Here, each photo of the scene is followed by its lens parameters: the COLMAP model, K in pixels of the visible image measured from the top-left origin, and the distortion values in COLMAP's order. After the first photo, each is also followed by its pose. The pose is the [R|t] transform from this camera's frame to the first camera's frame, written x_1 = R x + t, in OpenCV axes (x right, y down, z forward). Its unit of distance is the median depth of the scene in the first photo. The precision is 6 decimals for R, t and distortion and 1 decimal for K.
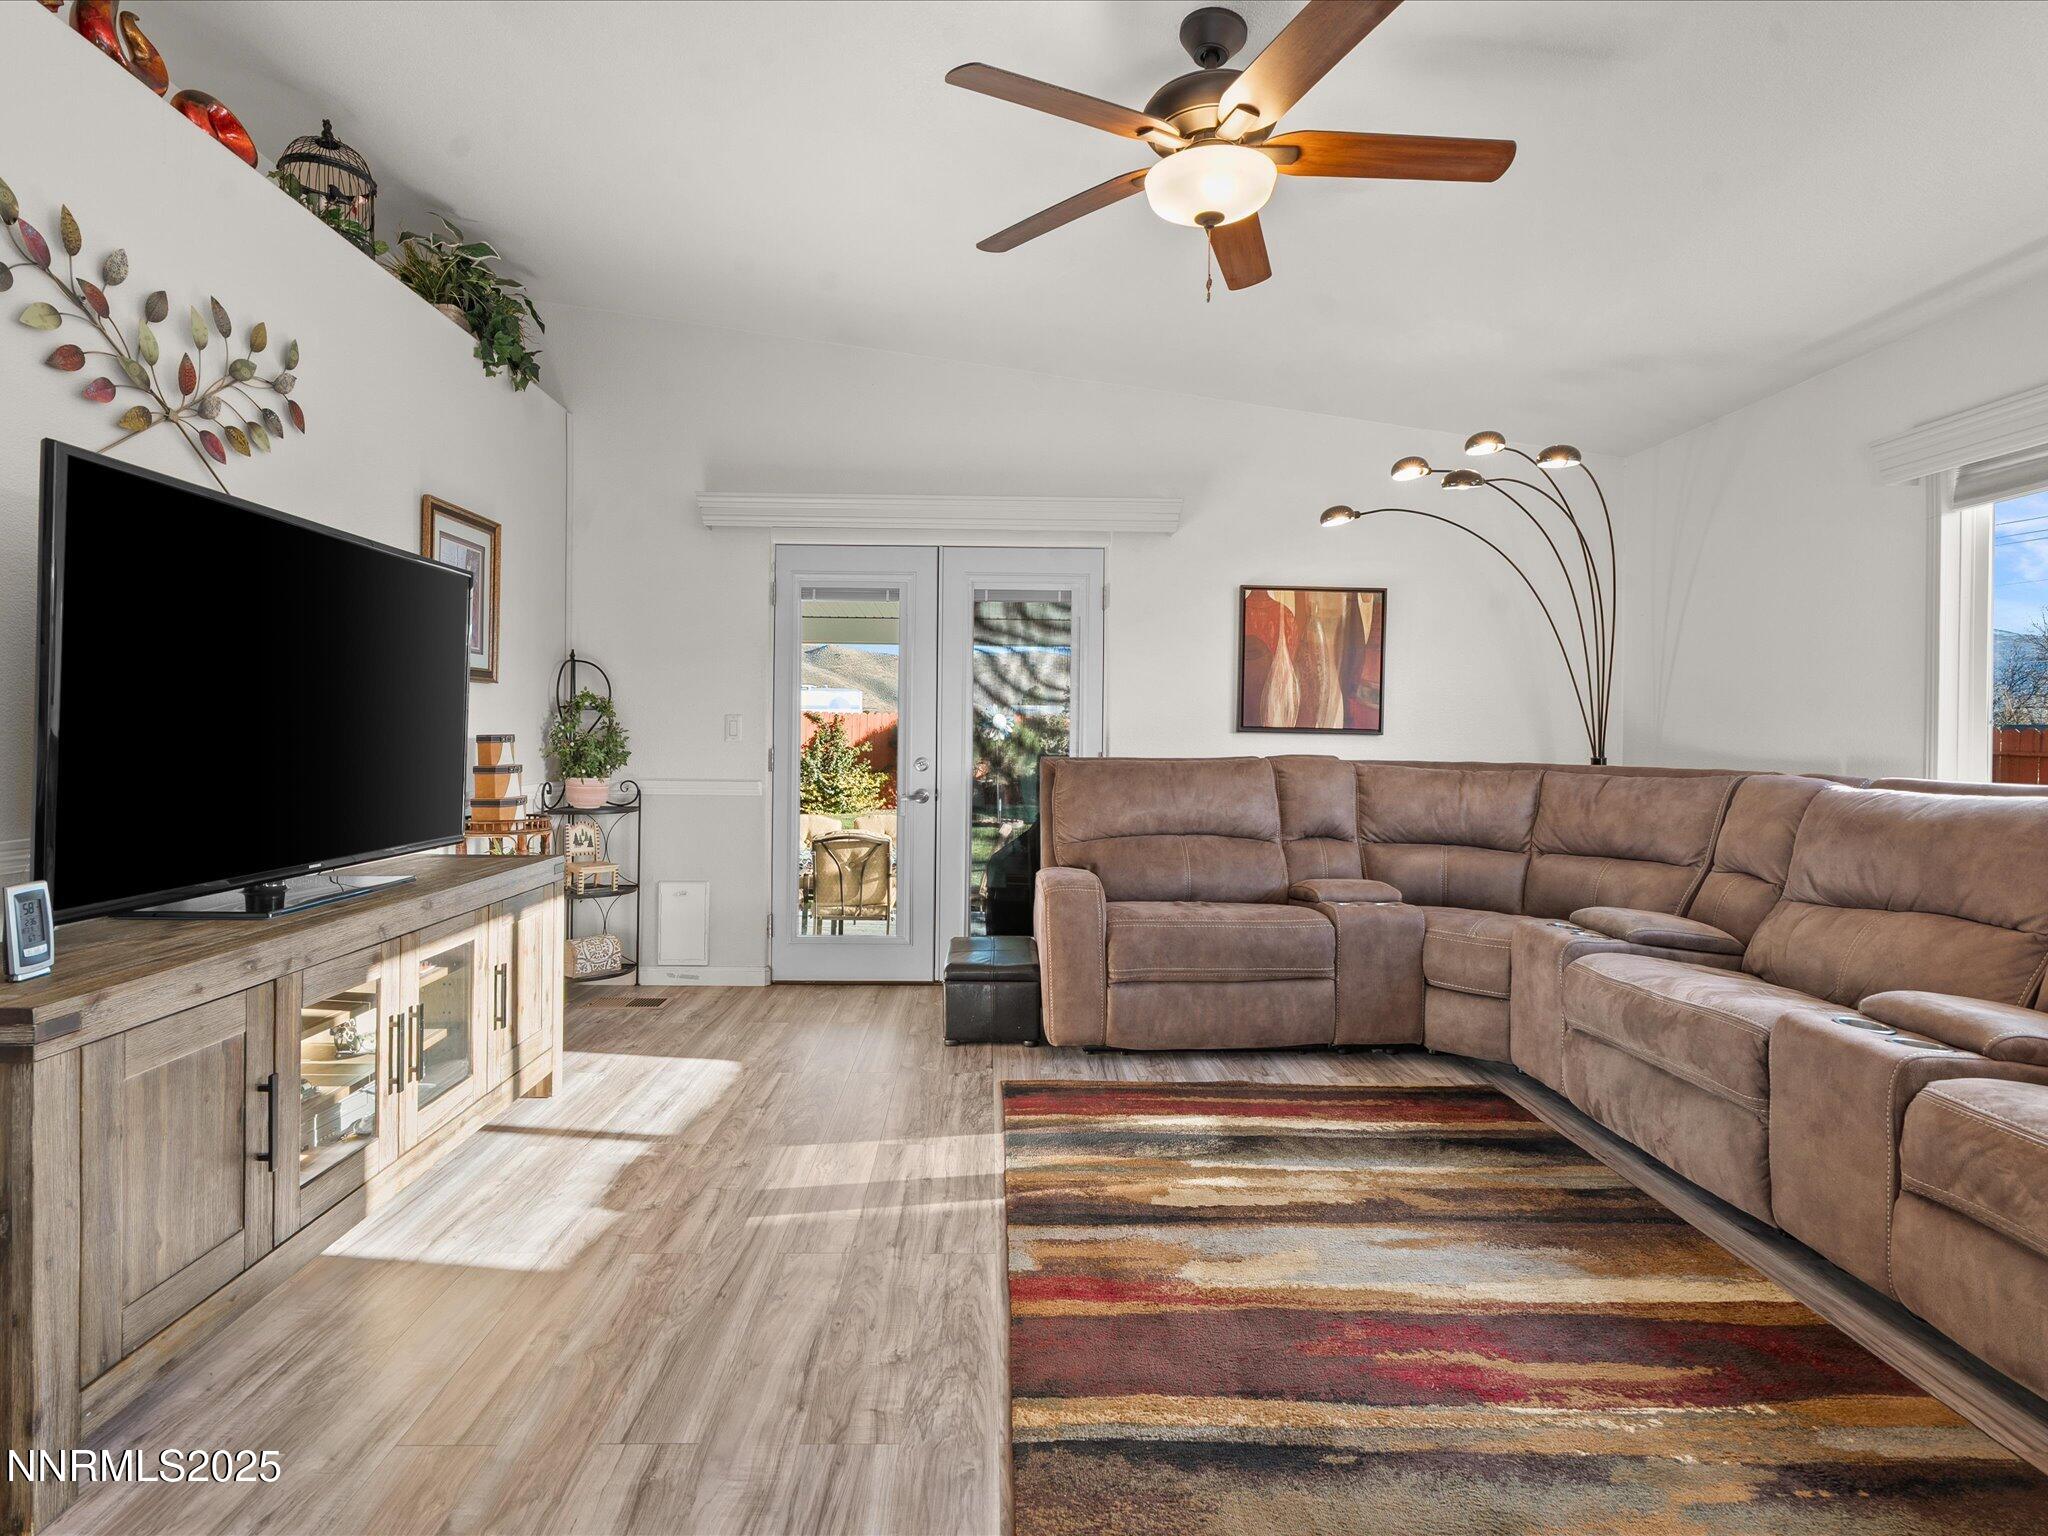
lens RADIAL K [[1039.4, 0, 1003.0], [0, 1039.4, 730.8], [0, 0, 1]] dist [-0.001584, -0.000209]
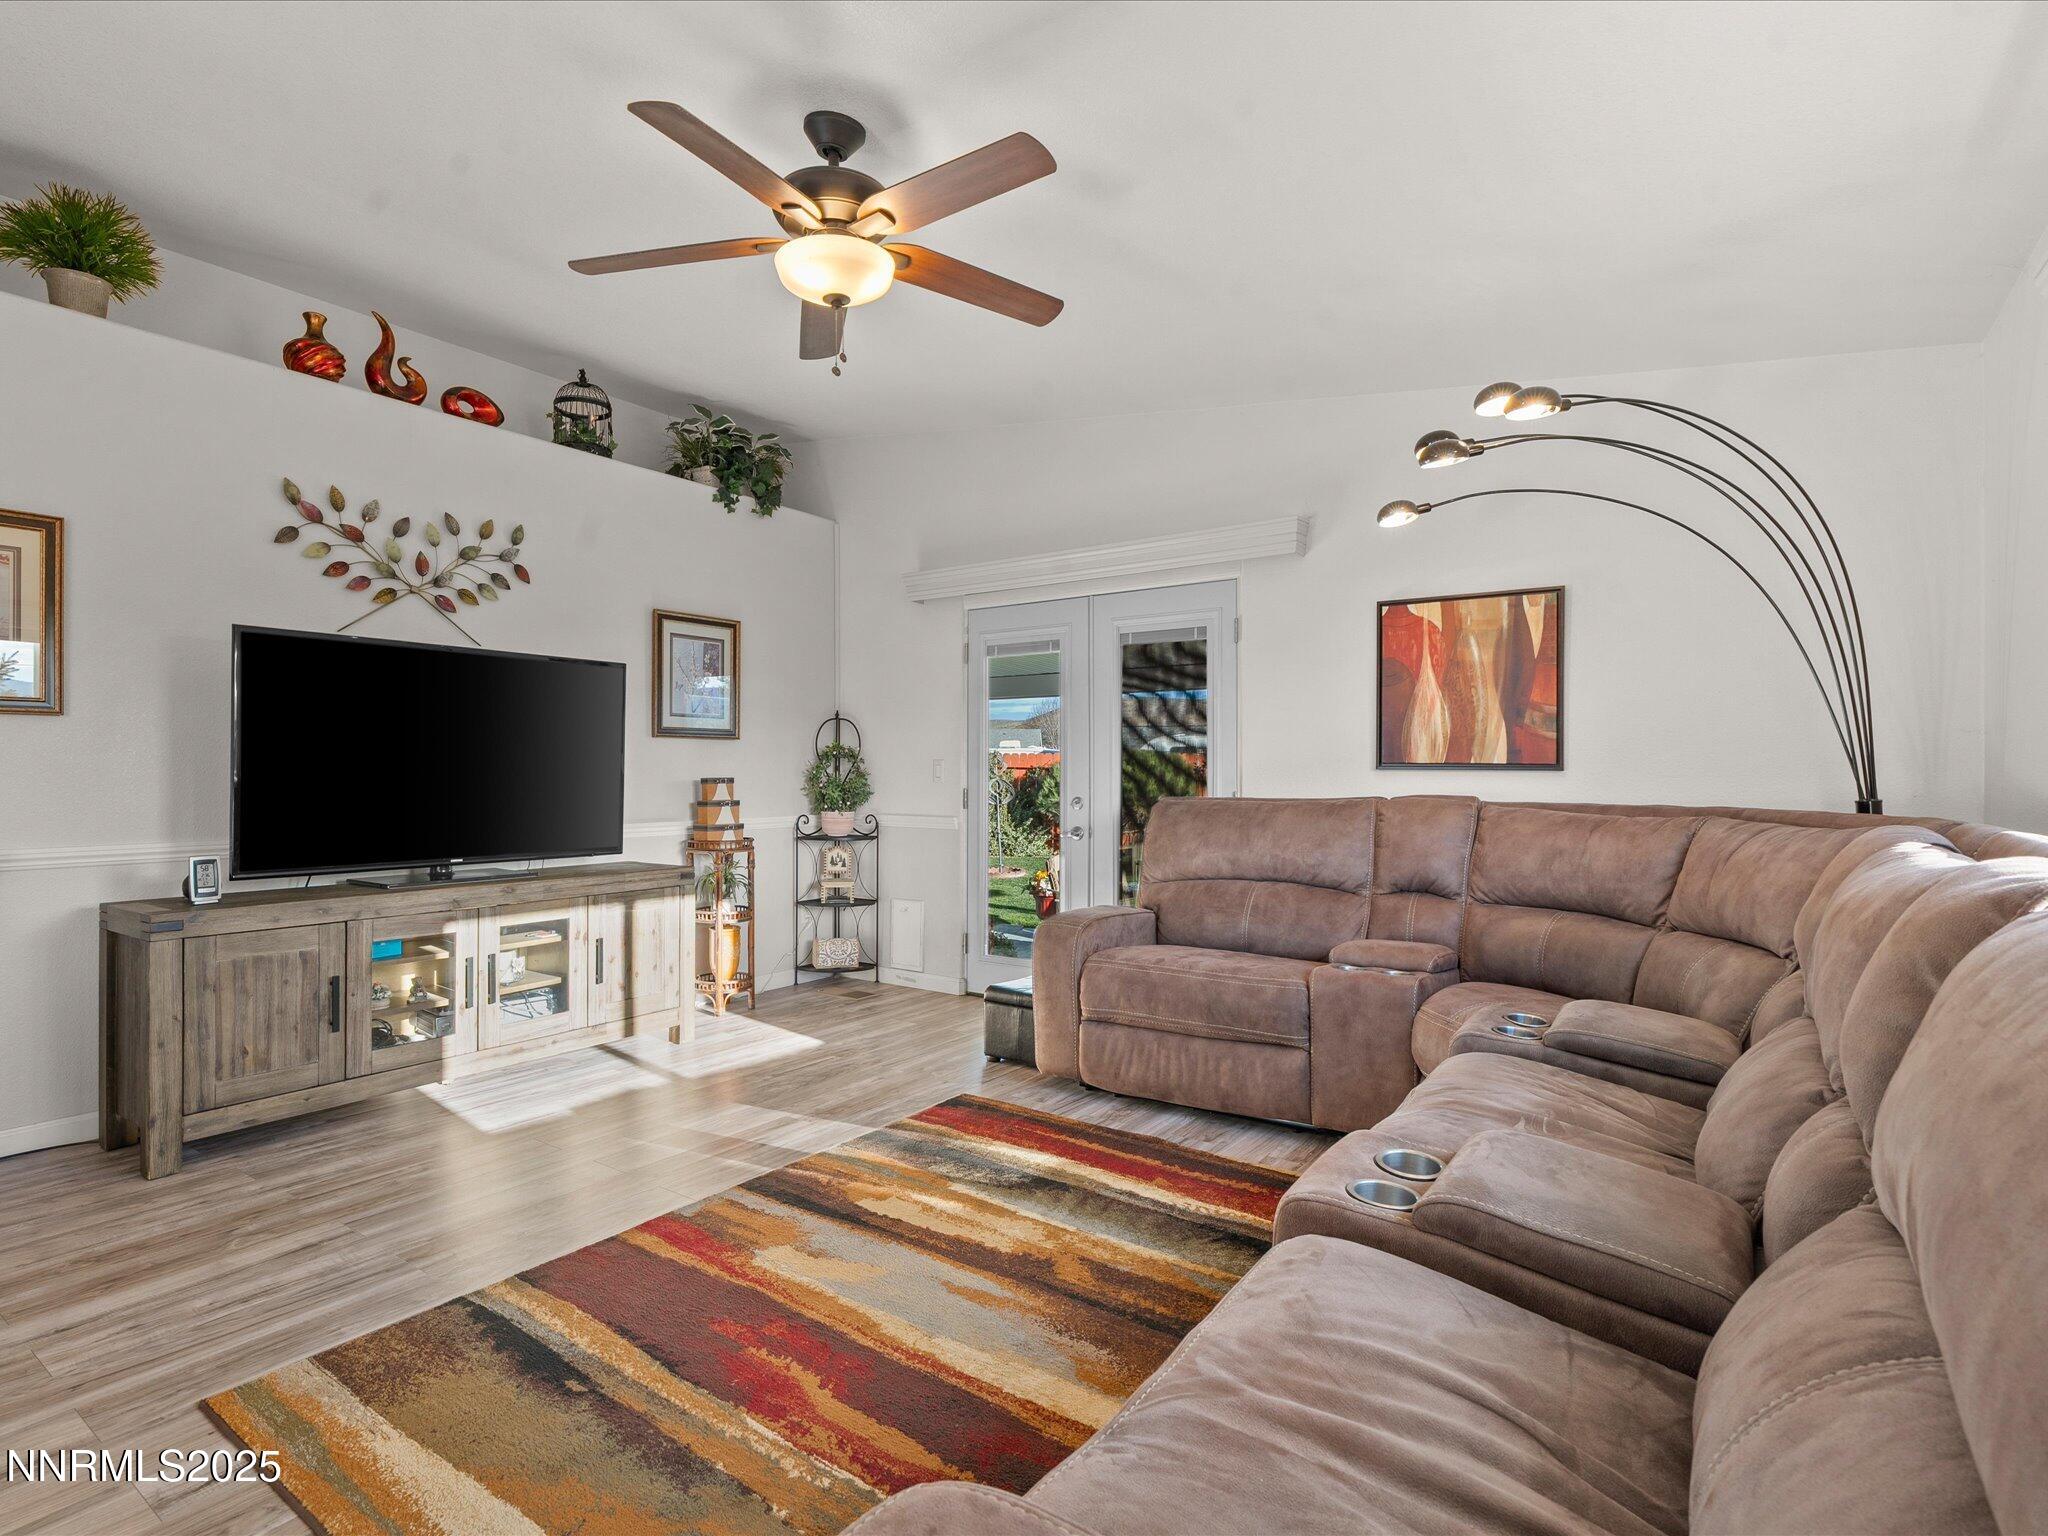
lens RADIAL K [[1024.9, 0, 1024.0], [0, 1024.9, 768.0], [0, 0, 1]] dist [-0.003488, 0.000444]
pose [[0.805468, -0.012658, -0.592504, 0.639658], [0.009297, 0.999919, -0.008723, 0.006264], [0.592566, 0.001517, 0.805520, 0.162800]]
